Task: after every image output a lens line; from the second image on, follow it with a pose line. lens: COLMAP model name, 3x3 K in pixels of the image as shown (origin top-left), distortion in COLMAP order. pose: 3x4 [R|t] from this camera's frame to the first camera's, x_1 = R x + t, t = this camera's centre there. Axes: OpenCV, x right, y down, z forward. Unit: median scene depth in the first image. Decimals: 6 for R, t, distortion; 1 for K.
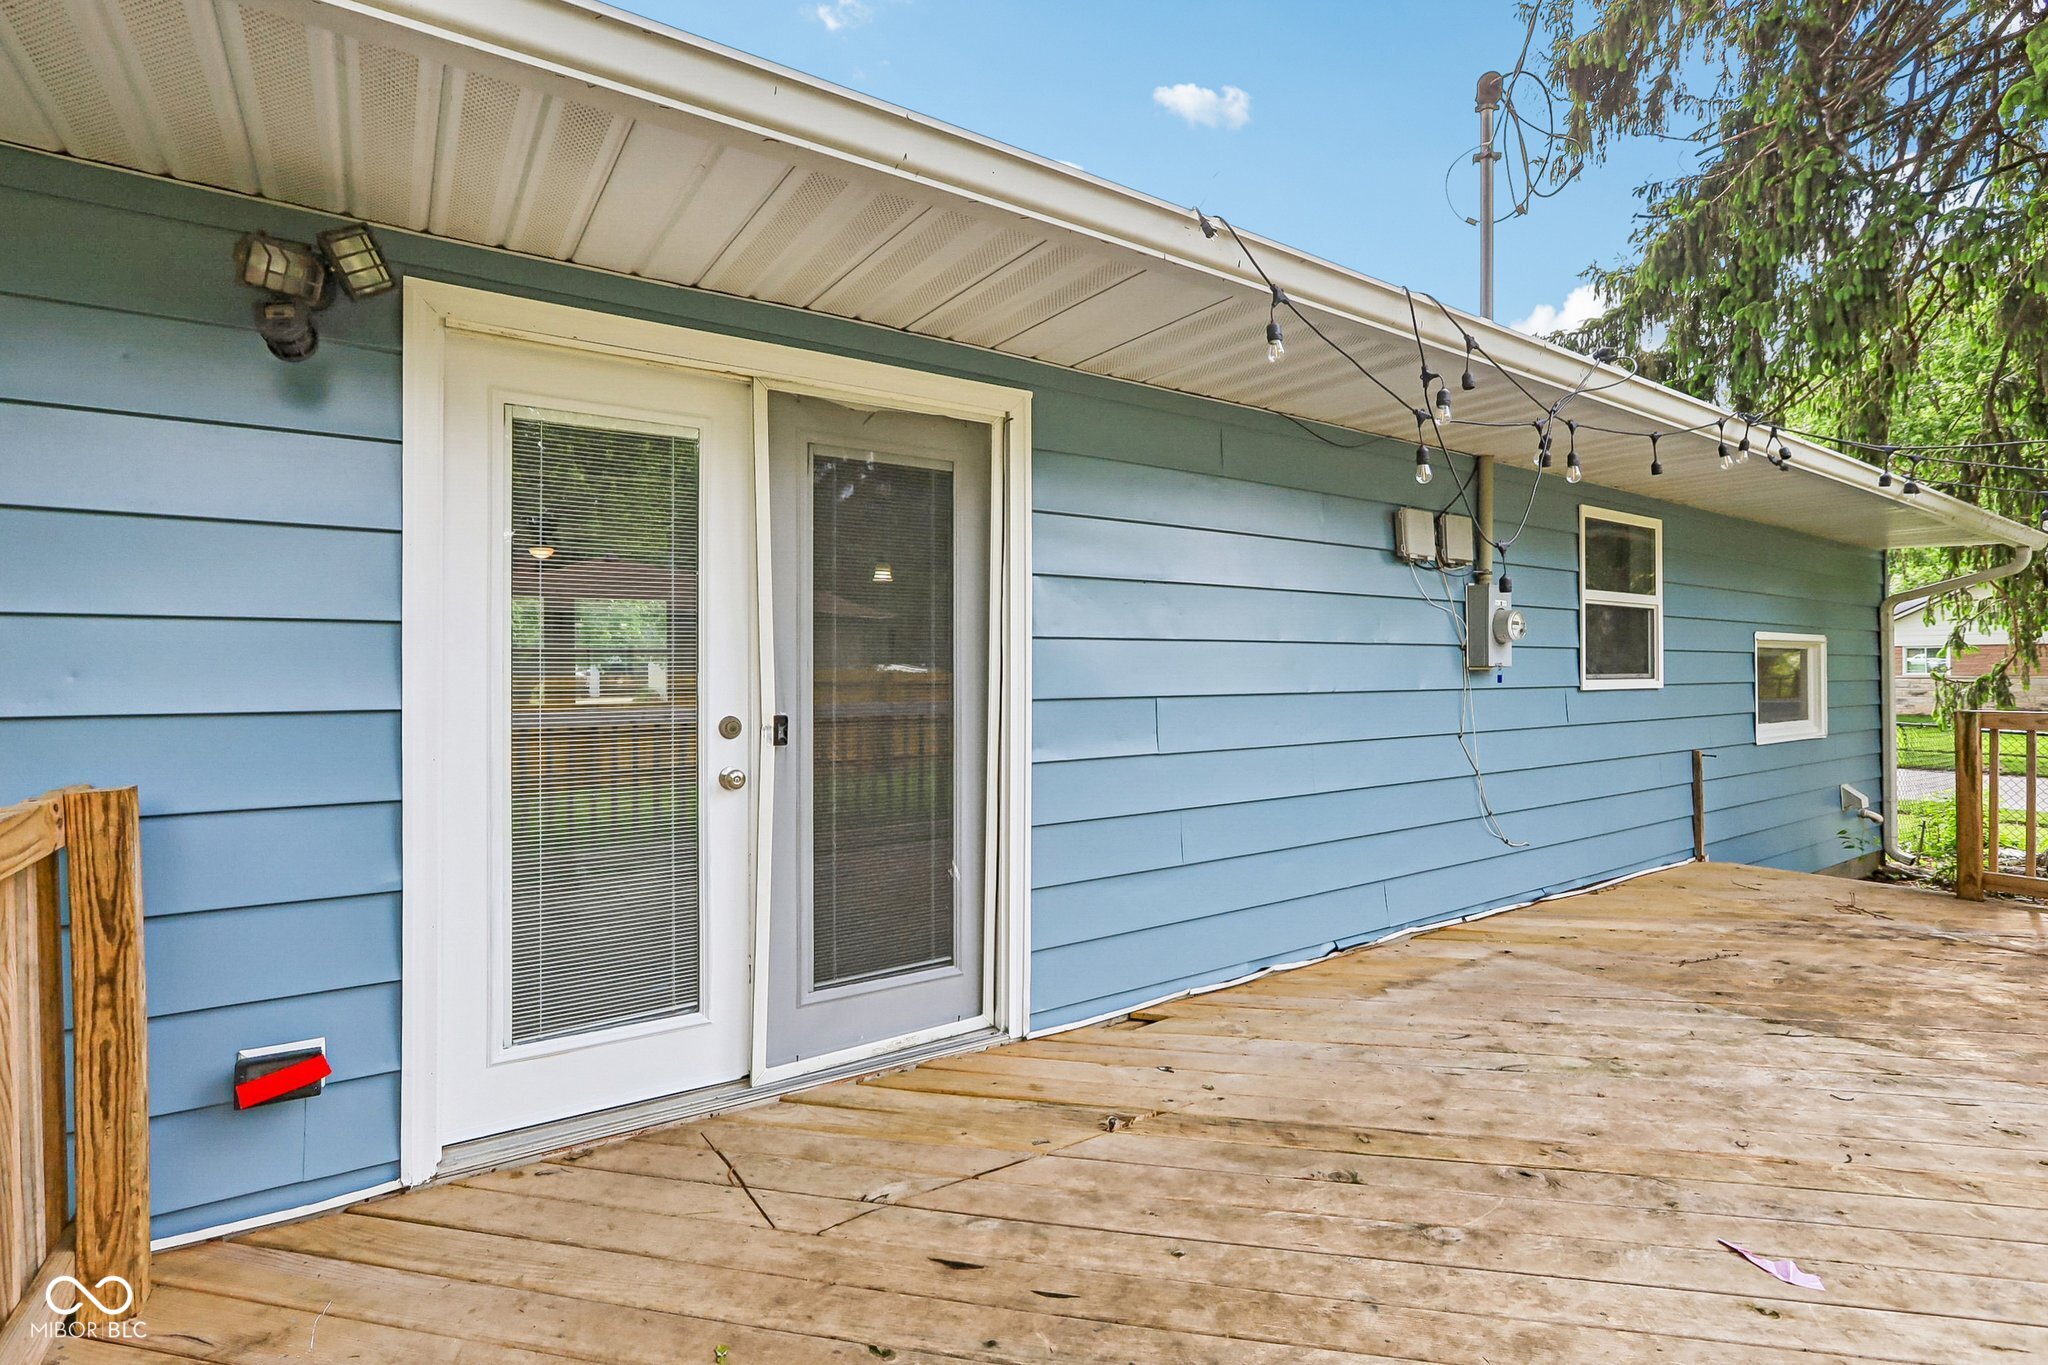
lens RADIAL K [[972.0, 0, 1053.4], [0, 972.0, 673.3], [0, 0, 1]] dist [-0.043579, 0.001183]
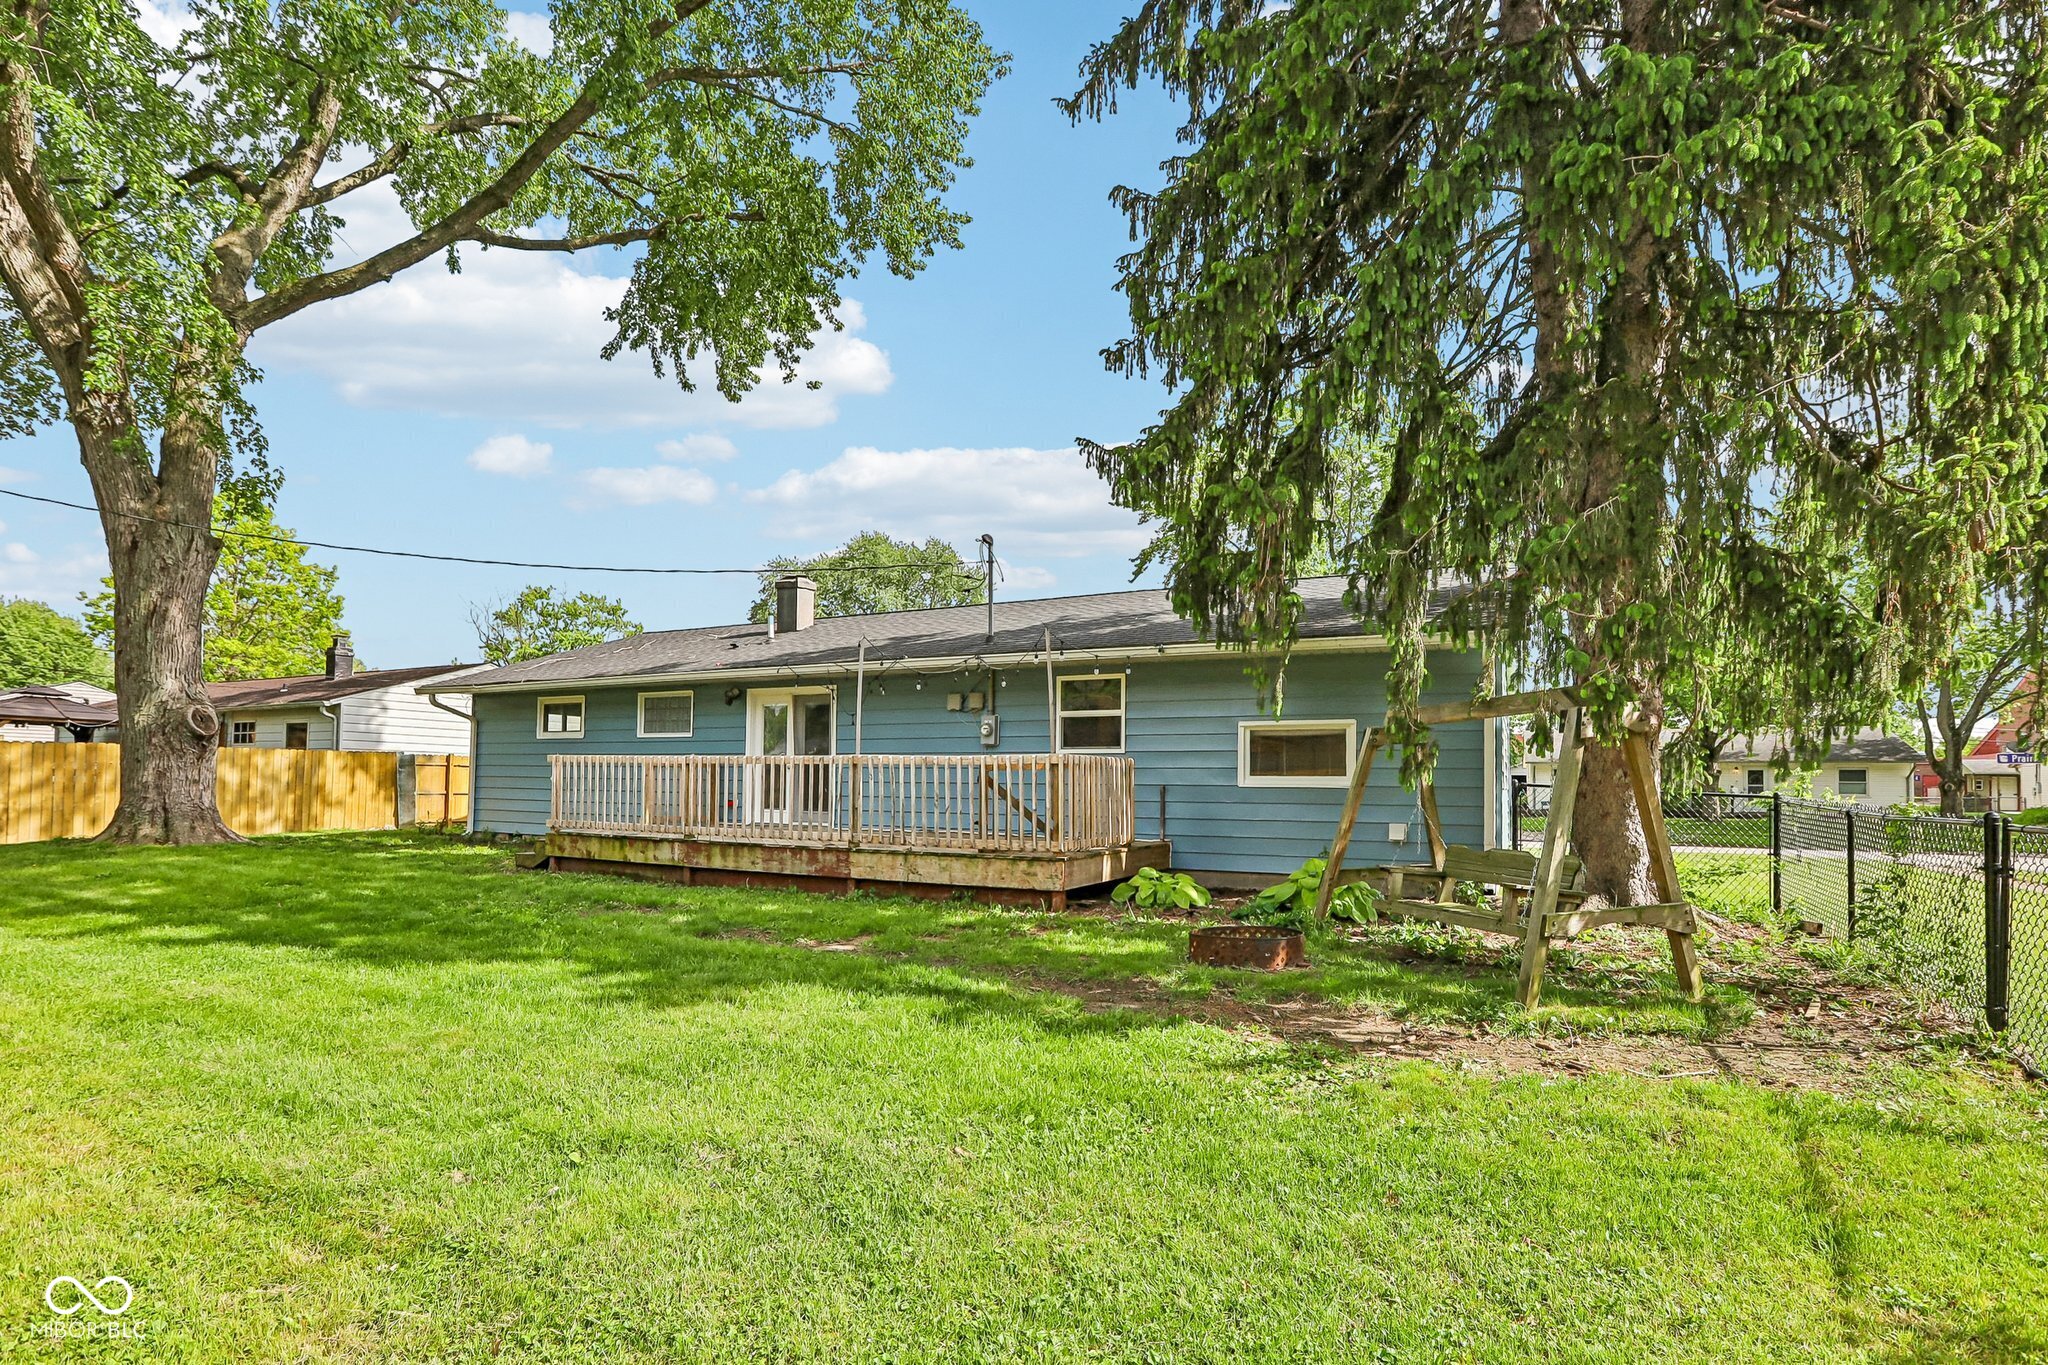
lens RADIAL K [[1007.3, 0, 1052.4], [0, 1007.3, 743.1], [0, 0, 1]] dist [-0.050789, 0.000147]
pose [[0.492969, -0.017977, -0.869861, 4.622472], [-0.007127, 0.999670, -0.024699, 0.090624], [0.870018, 0.018375, 0.492678, -0.426024]]
